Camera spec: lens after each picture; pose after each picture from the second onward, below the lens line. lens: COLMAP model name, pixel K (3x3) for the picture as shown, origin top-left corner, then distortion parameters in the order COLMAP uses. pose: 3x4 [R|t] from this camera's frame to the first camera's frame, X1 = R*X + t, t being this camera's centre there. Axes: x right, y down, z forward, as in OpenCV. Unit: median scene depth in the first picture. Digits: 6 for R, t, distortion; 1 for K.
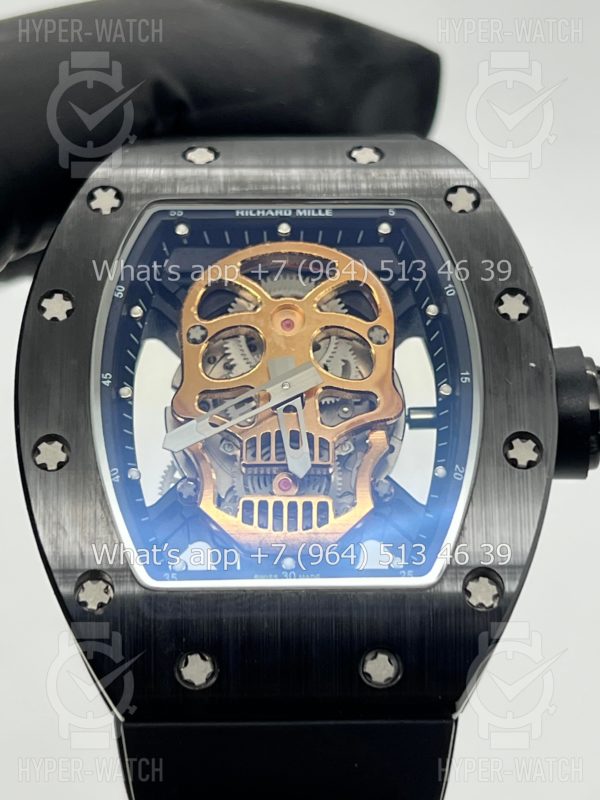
lens RADIAL K [[1877.5, 0, 298.7], [0, 1877.5, 397.8], [0, 0, 1]] dist [0.190002, 0.000000]
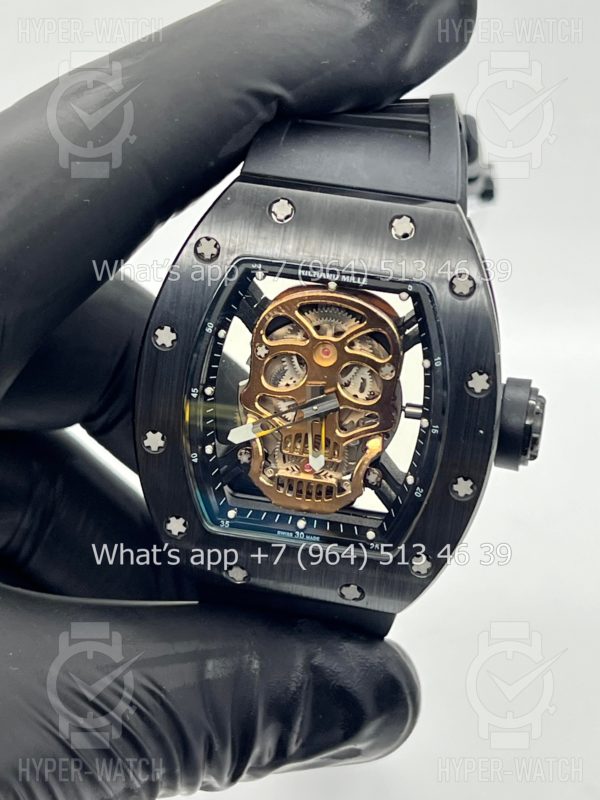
lens RADIAL K [[1877.5, 0, 298.5], [0, 1877.5, 398.6], [0, 0, 1]] dist [0.190002, 0.000000]
pose [[0.981896, 0.163326, -0.095937, 0.116446], [-0.075887, 0.803251, 0.590787, -0.853896], [0.173553, -0.572811, 0.801103, -0.167272]]
